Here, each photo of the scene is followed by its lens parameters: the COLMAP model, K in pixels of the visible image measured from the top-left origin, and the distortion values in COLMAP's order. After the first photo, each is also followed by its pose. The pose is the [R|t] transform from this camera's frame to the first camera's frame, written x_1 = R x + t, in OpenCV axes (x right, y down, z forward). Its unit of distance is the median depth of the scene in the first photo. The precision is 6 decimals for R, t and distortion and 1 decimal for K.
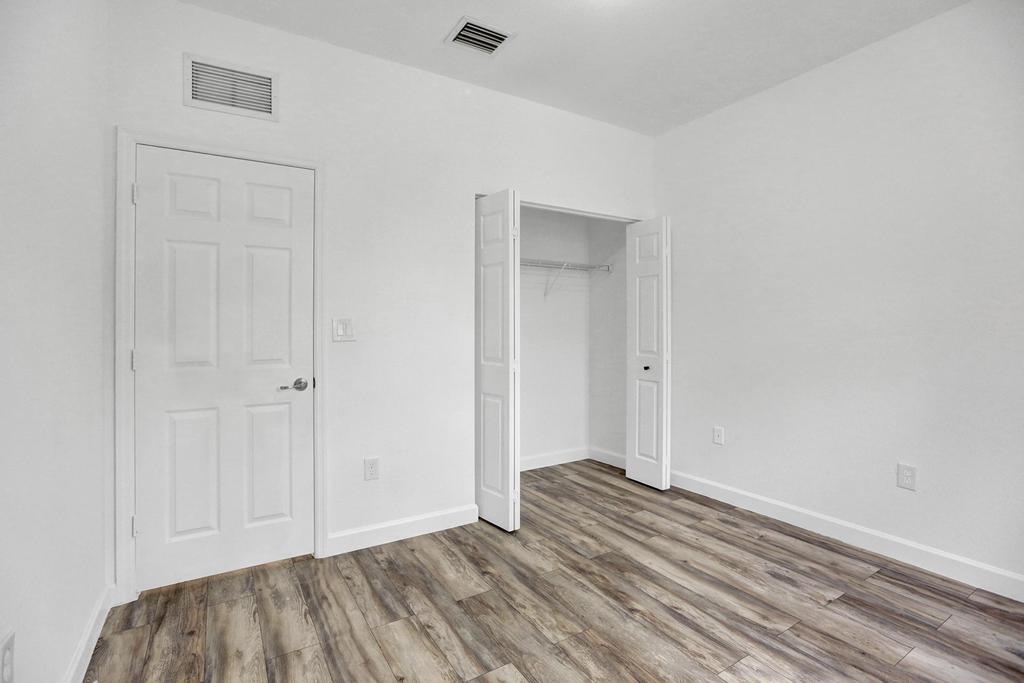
lens RADIAL K [[482.1, 0, 503.1], [0, 482.1, 335.5], [0, 0, 1]] dist [-0.049995, 0.017544]
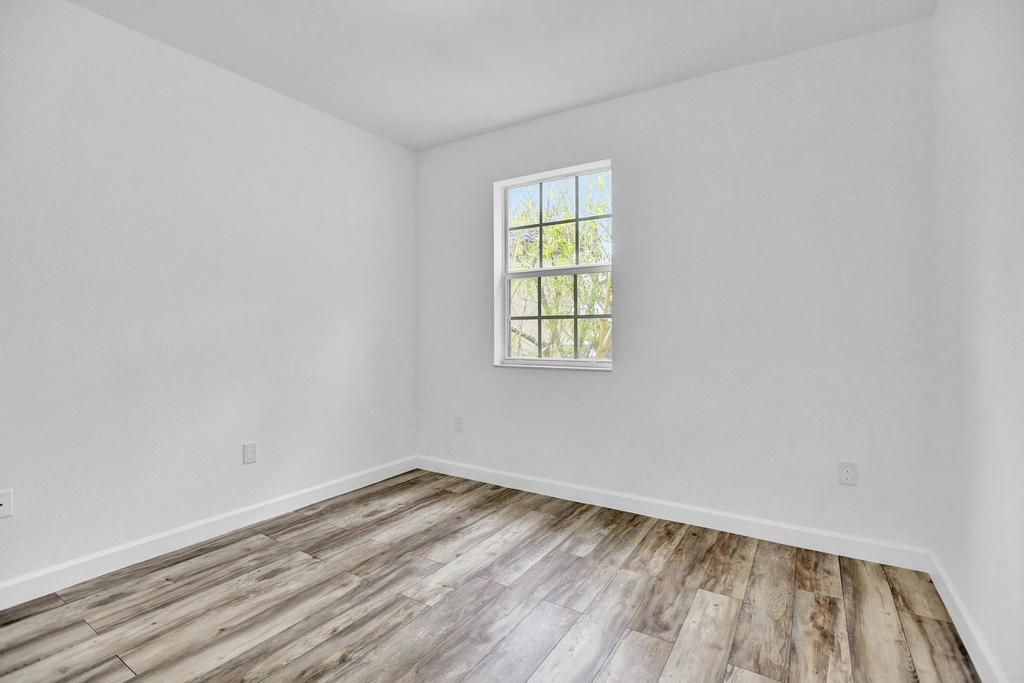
lens RADIAL K [[482.1, 0, 512.6], [0, 482.1, 338.3], [0, 0, 1]] dist [-0.049995, 0.017544]
pose [[-0.457034, -0.011463, 0.889375, -0.503697], [0.015830, 0.999654, 0.021019, -0.006485], [-0.889308, 0.023685, -0.456695, 0.915076]]
